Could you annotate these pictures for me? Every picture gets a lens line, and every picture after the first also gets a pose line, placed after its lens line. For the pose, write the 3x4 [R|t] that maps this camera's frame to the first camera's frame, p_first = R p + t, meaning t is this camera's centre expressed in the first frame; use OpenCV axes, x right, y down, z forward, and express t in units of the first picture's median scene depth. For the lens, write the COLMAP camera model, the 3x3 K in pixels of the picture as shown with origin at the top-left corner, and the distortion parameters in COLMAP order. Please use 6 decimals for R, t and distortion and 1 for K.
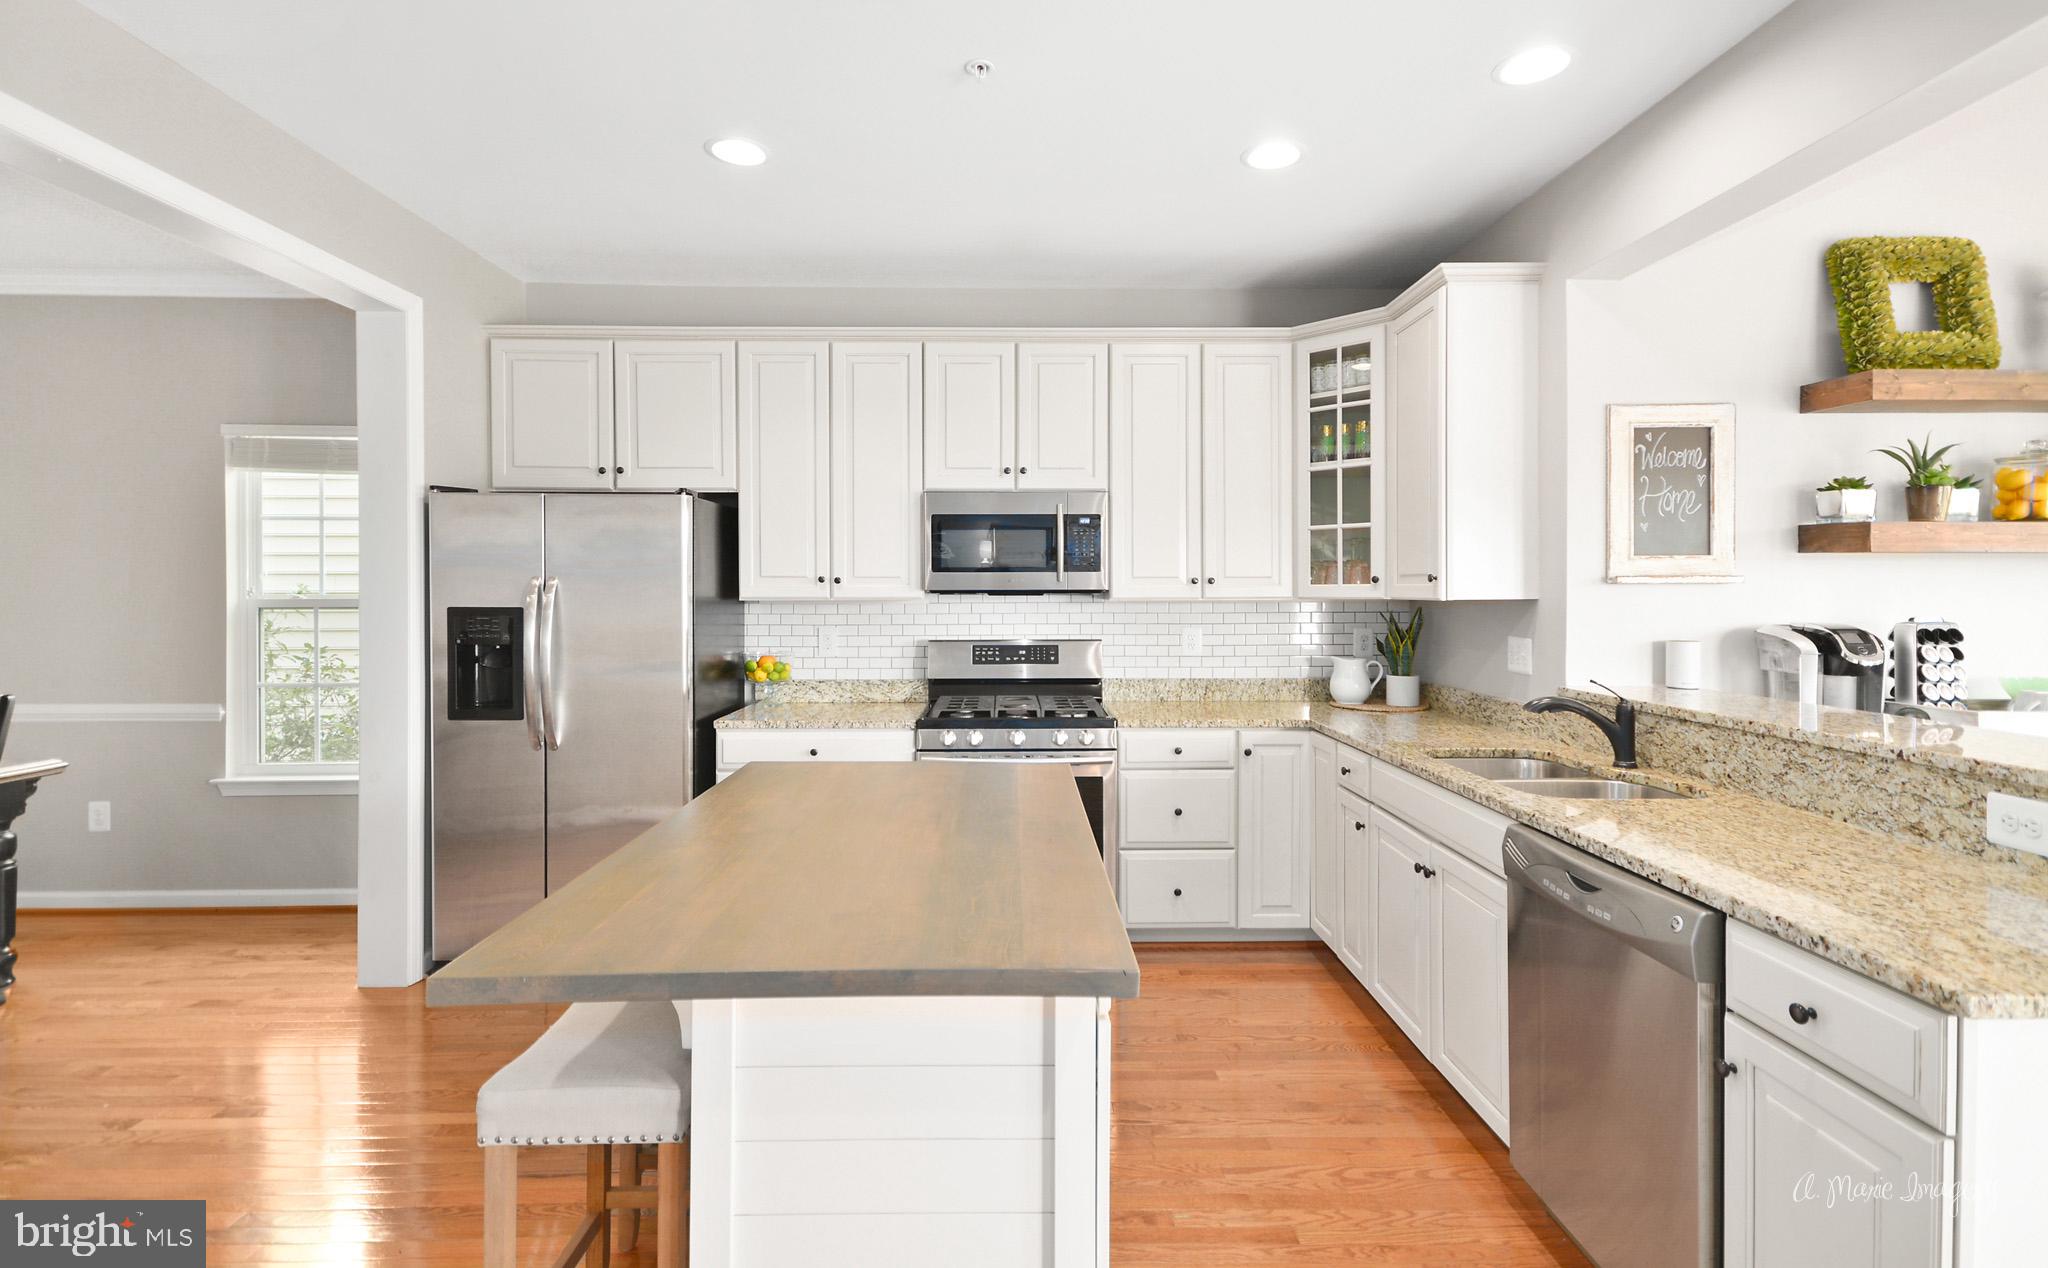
lens RADIAL K [[967.7, 0, 1016.4], [0, 967.7, 599.6], [0, 0, 1]] dist [0.018710, -0.003874]
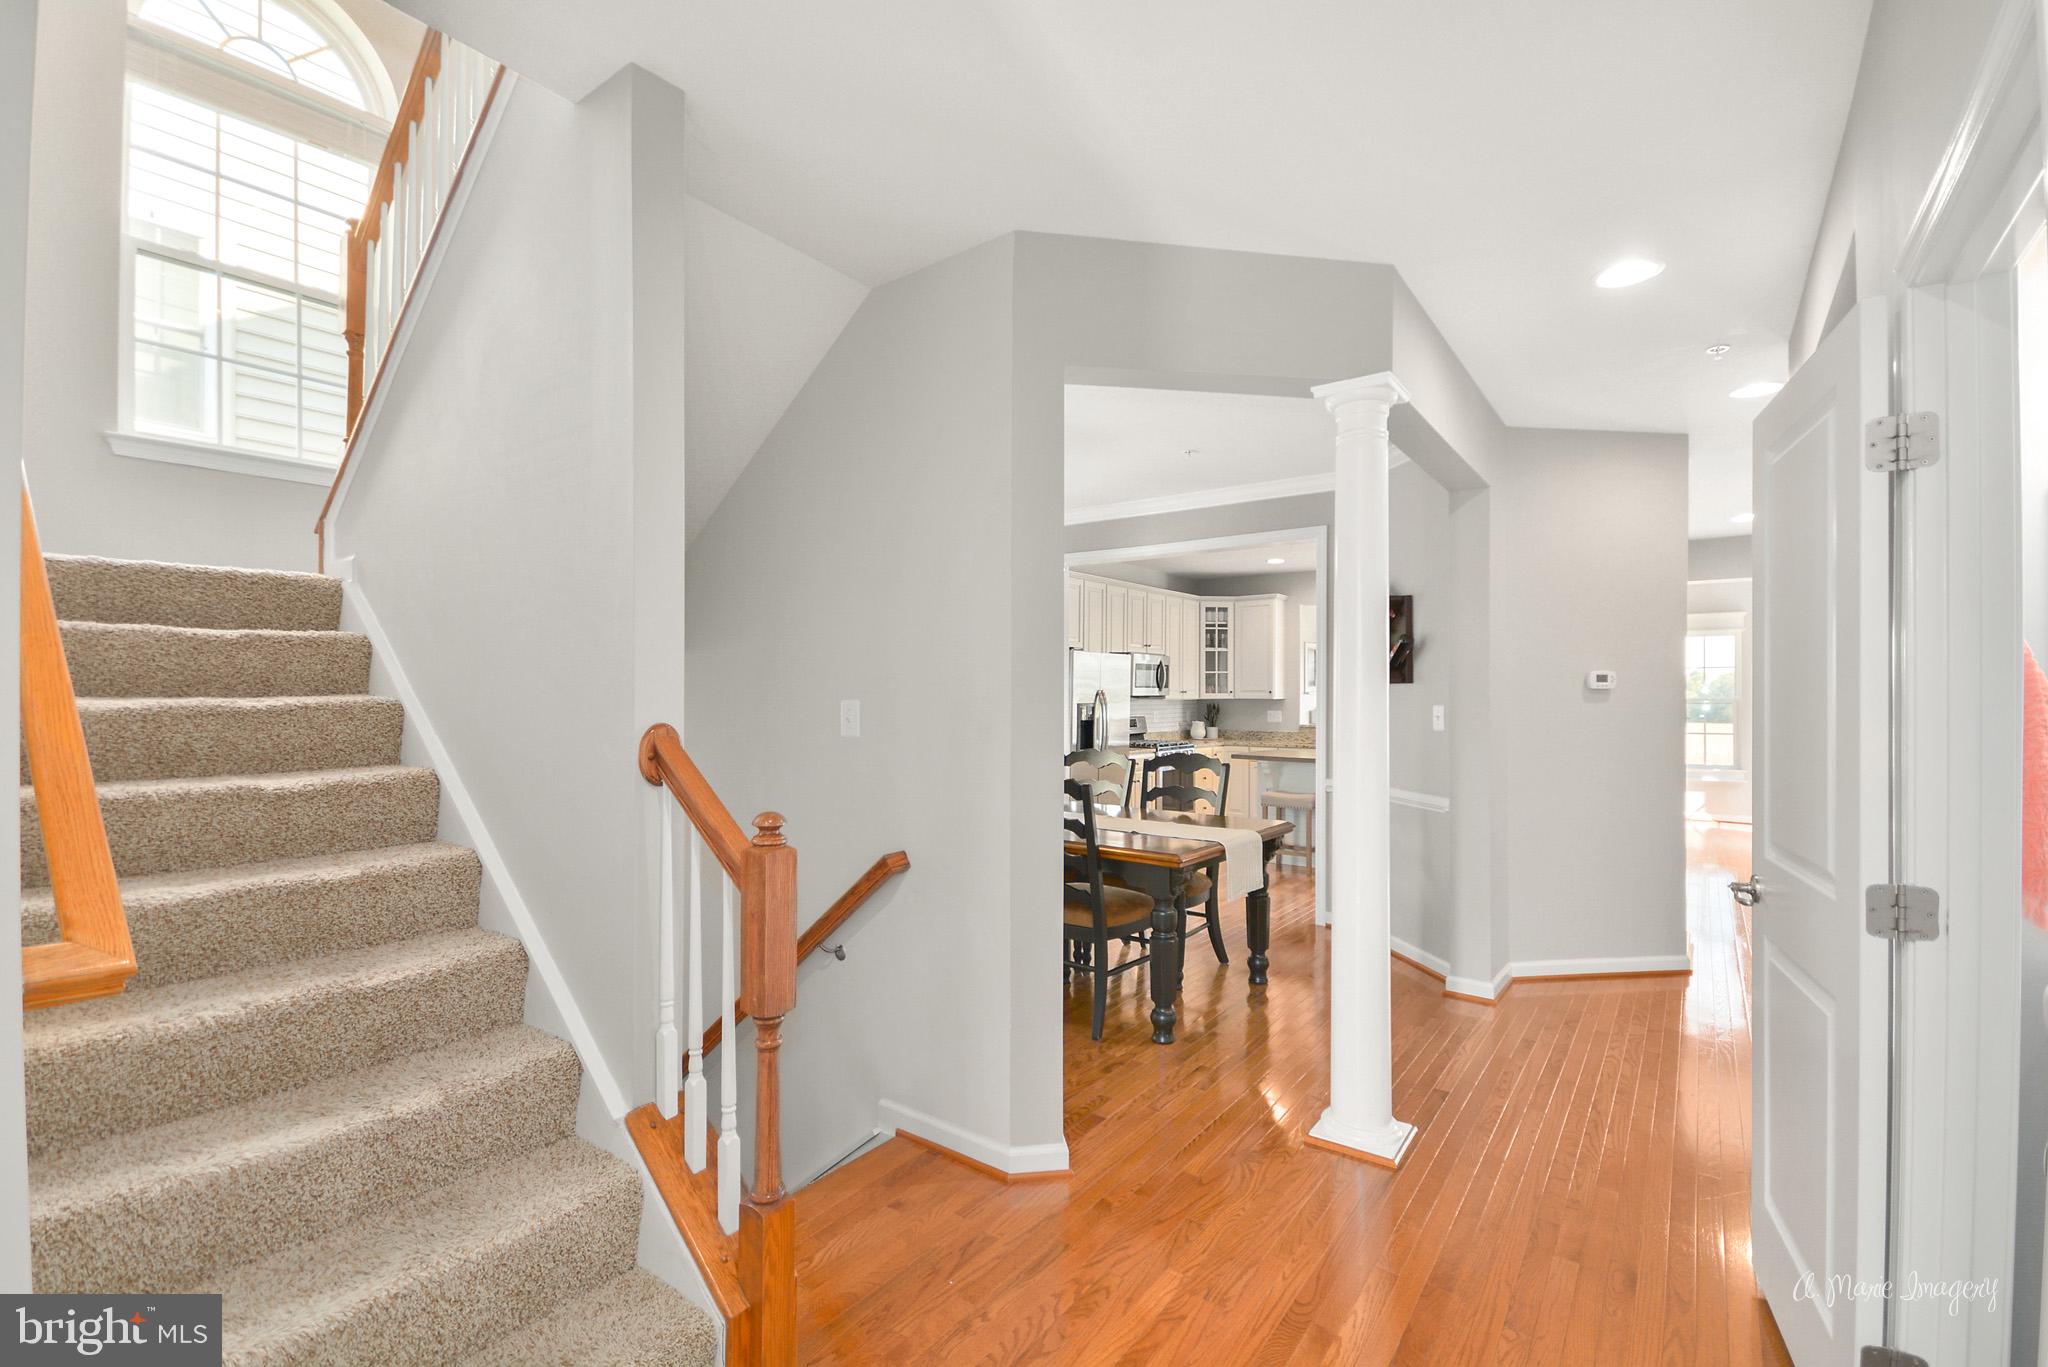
lens RADIAL K [[910.8, 0, 1035.6], [0, 910.8, 691.6], [0, 0, 1]] dist [0.007858, -0.003997]
pose [[0.595268, -0.000194, 0.803527, -2.092637], [0.004716, 0.999984, -0.003252, -0.015298], [-0.803513, 0.005726, 0.595259, -0.120978]]
